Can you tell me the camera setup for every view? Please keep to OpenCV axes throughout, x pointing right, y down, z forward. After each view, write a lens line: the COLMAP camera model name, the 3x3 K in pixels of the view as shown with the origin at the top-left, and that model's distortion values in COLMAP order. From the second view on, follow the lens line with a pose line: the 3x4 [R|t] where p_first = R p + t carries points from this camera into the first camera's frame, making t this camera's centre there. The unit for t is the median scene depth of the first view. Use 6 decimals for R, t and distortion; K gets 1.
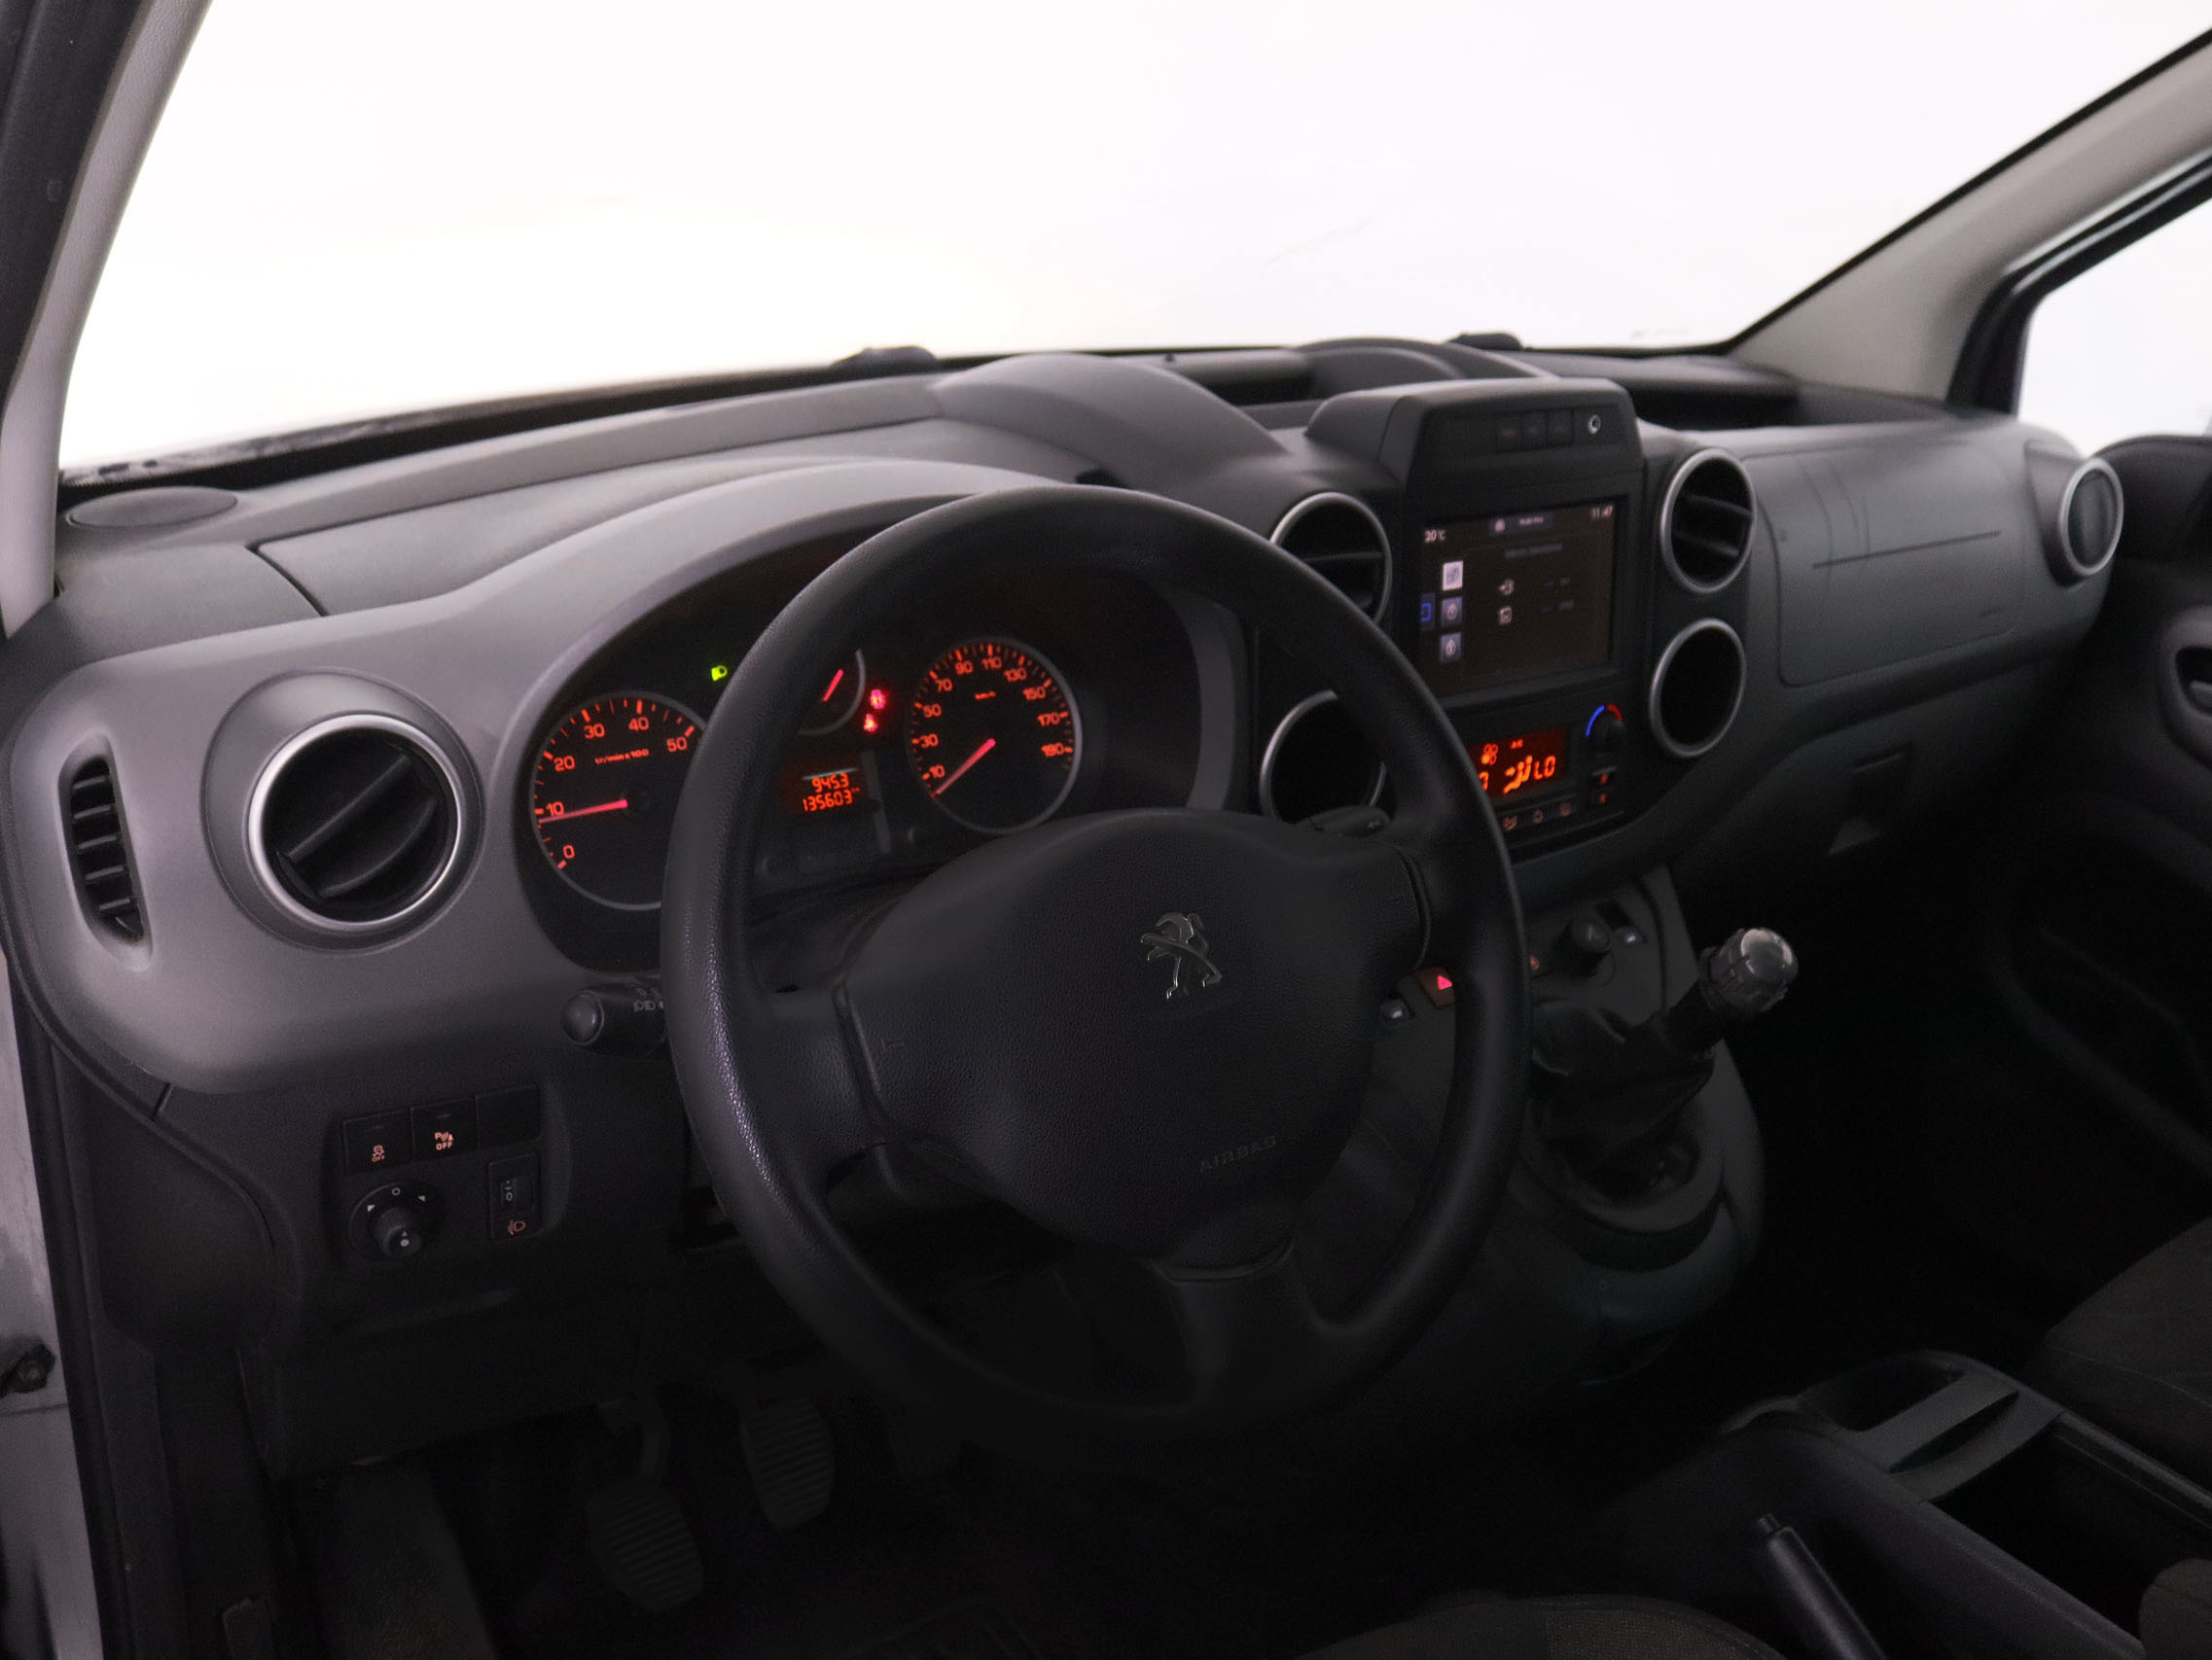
lens RADIAL K [[2104.6, 0, 1185.8], [0, 2104.6, 824.7], [0, 0, 1]] dist [-0.143008, -0.002017]
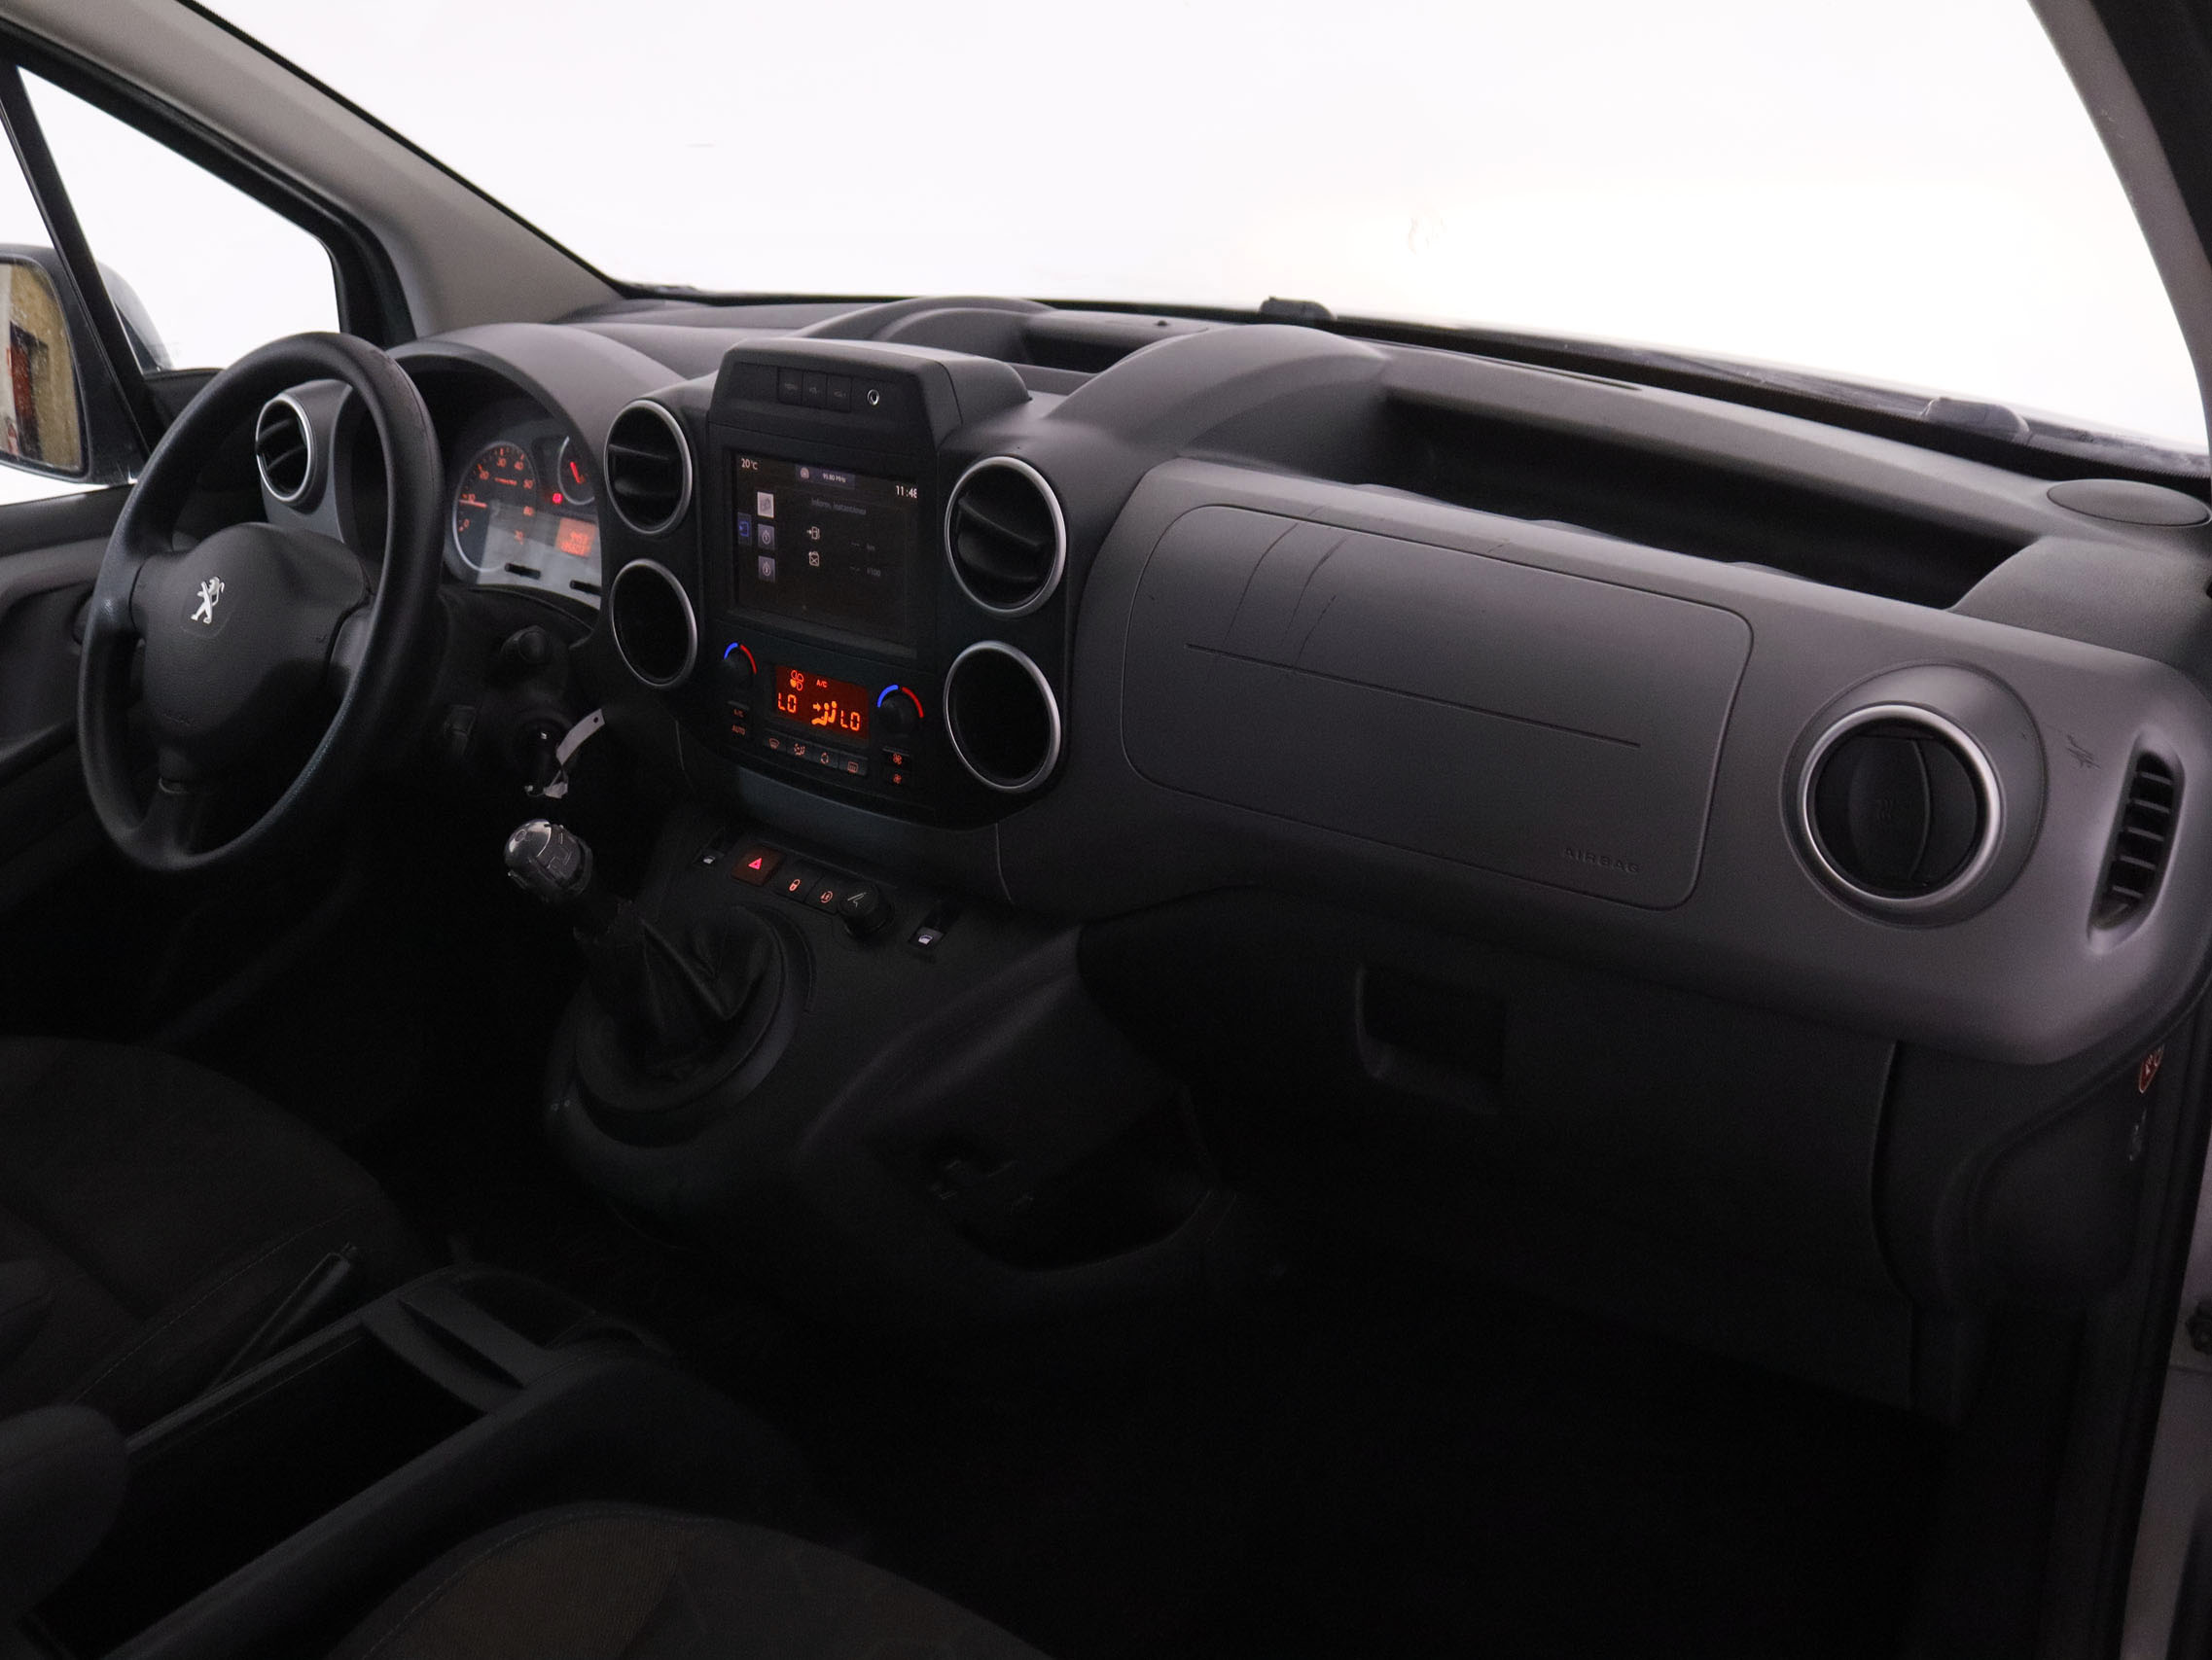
lens RADIAL K [[2033.9, 0, 1188.3], [0, 2033.9, 806.8], [0, 0, 1]] dist [-0.151606, 0.019288]
pose [[0.270444, 0.321569, -0.907443, 1.155536], [-0.324342, 0.917899, 0.228611, -0.275013], [0.906456, 0.232496, 0.352539, 0.815578]]
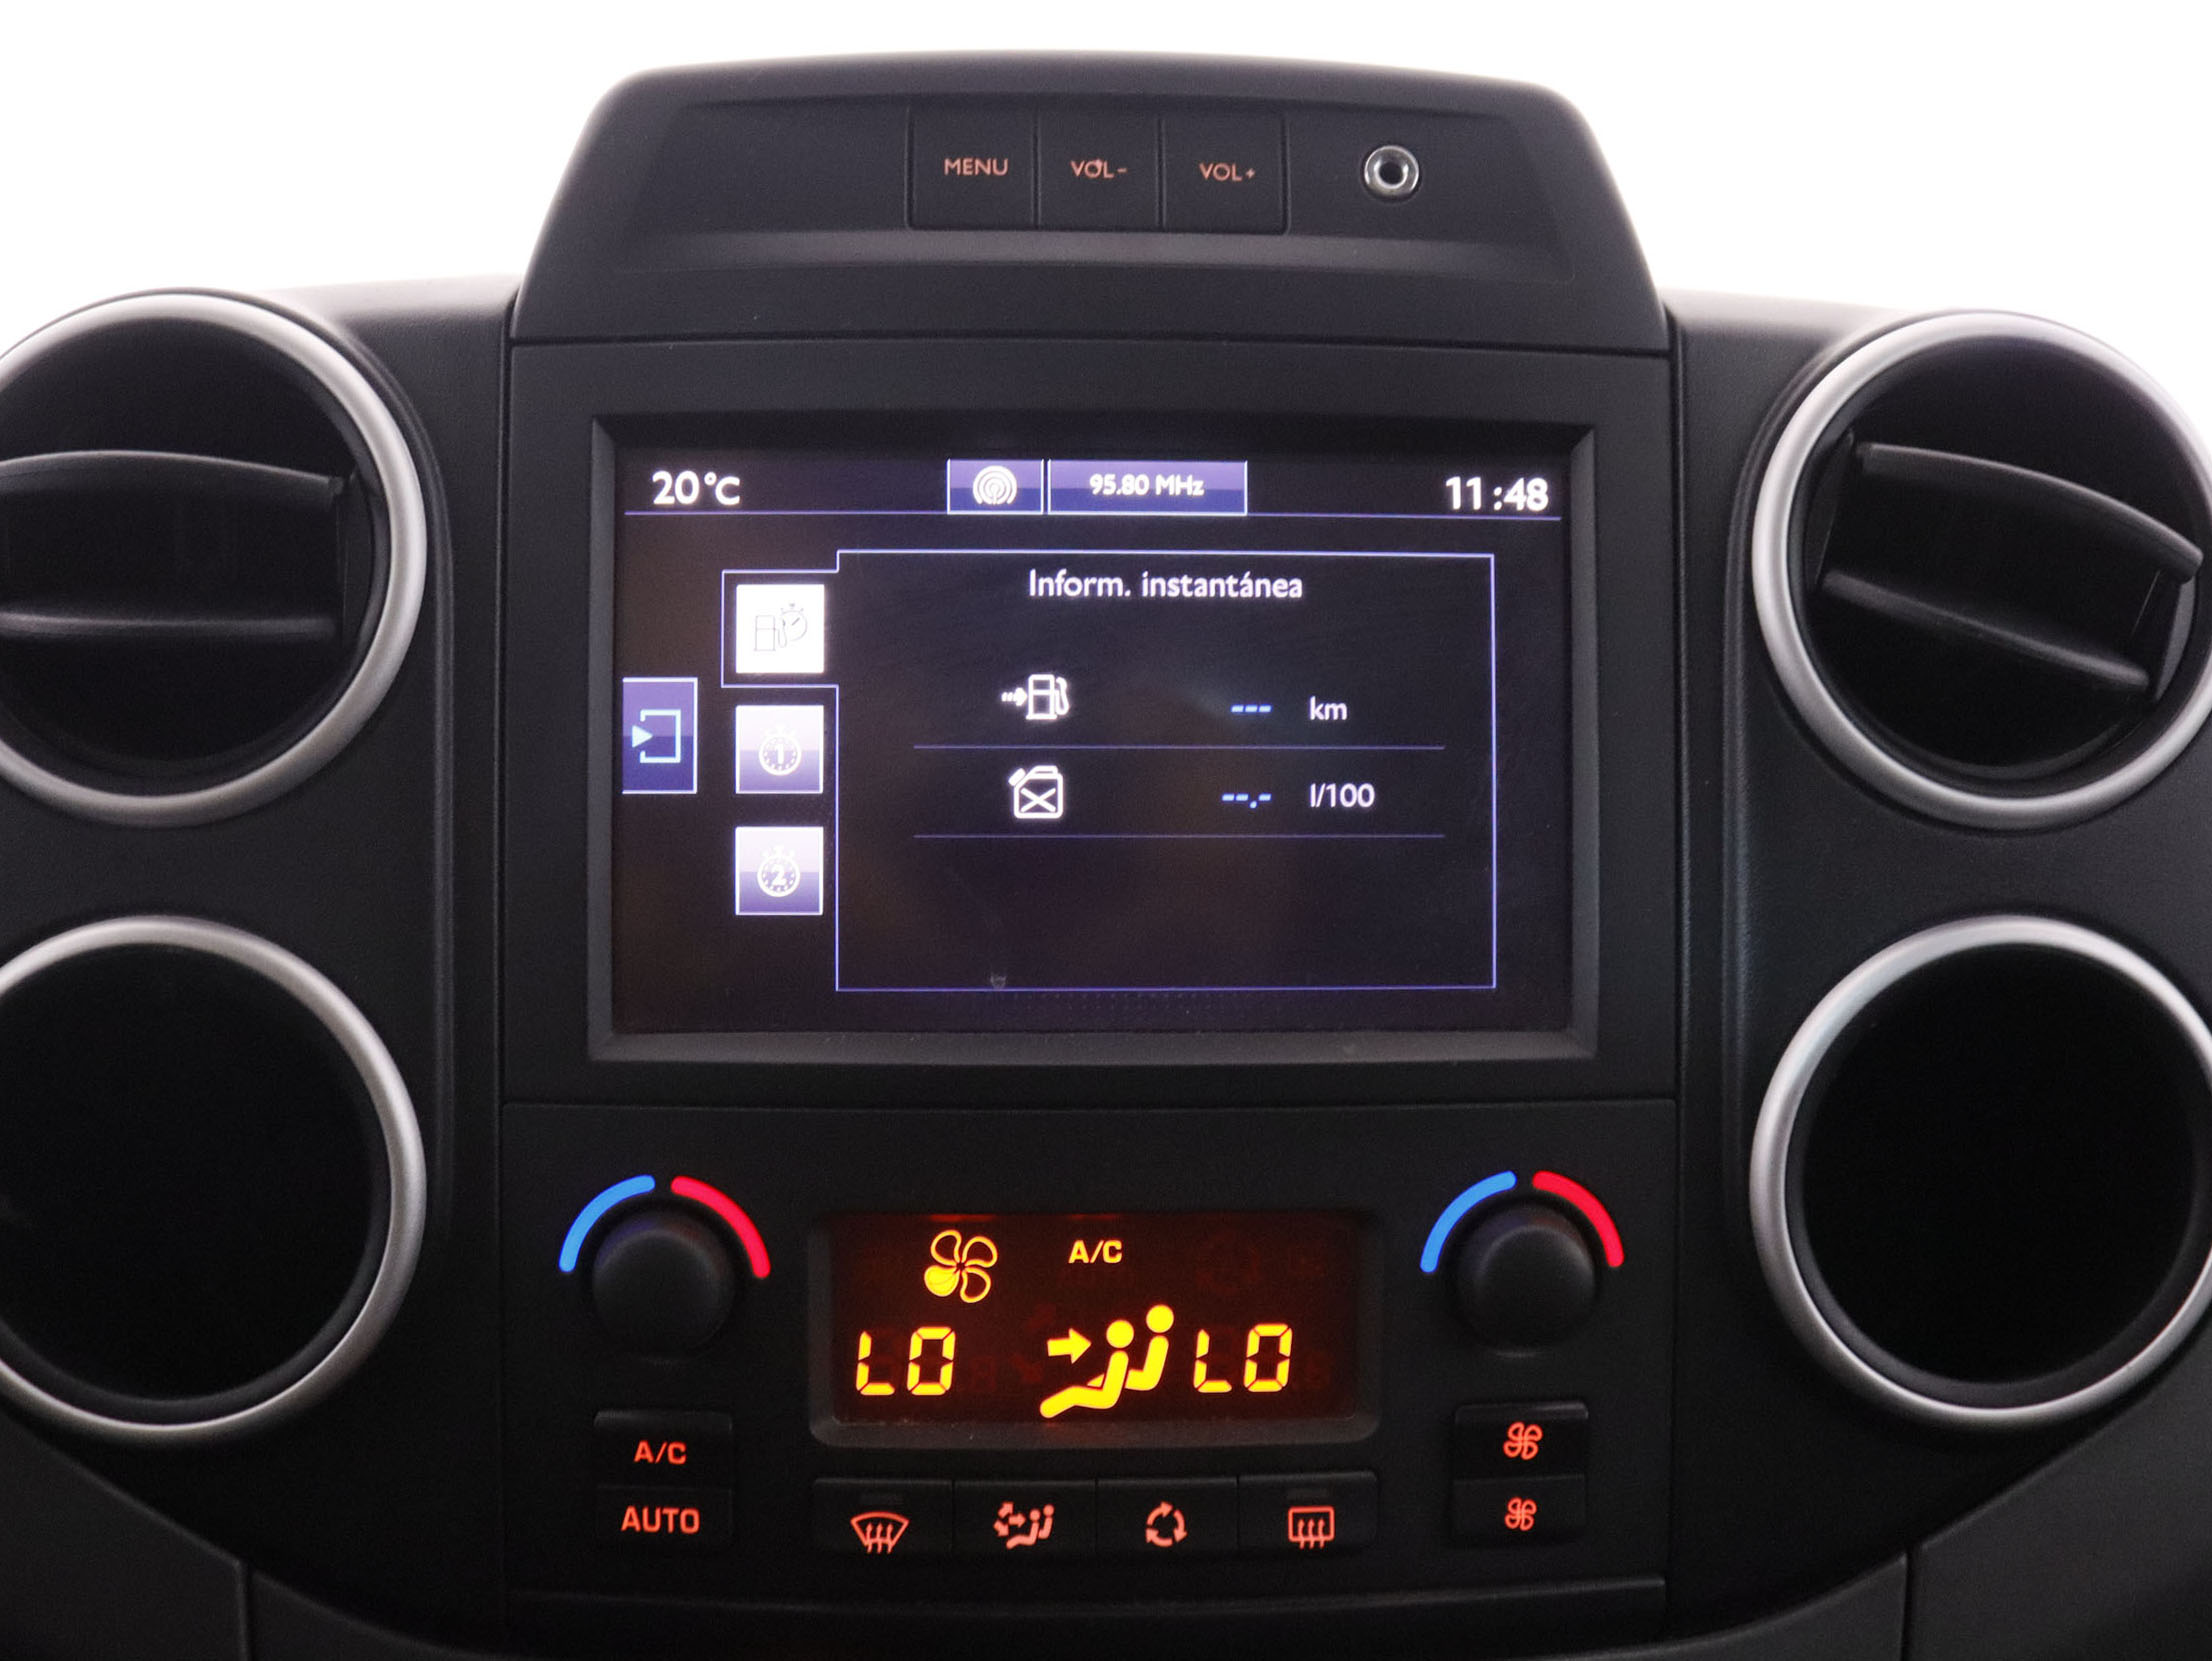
lens RADIAL K [[2104.9, 0, 1185.8], [0, 2104.9, 825.2], [0, 0, 1]] dist [-0.143008, -0.002017]
pose [[0.825985, -0.006108, -0.563659, 0.328255], [-0.169873, 0.950758, -0.259236, -0.021651], [0.537487, 0.309875, 0.784274, 0.758619]]
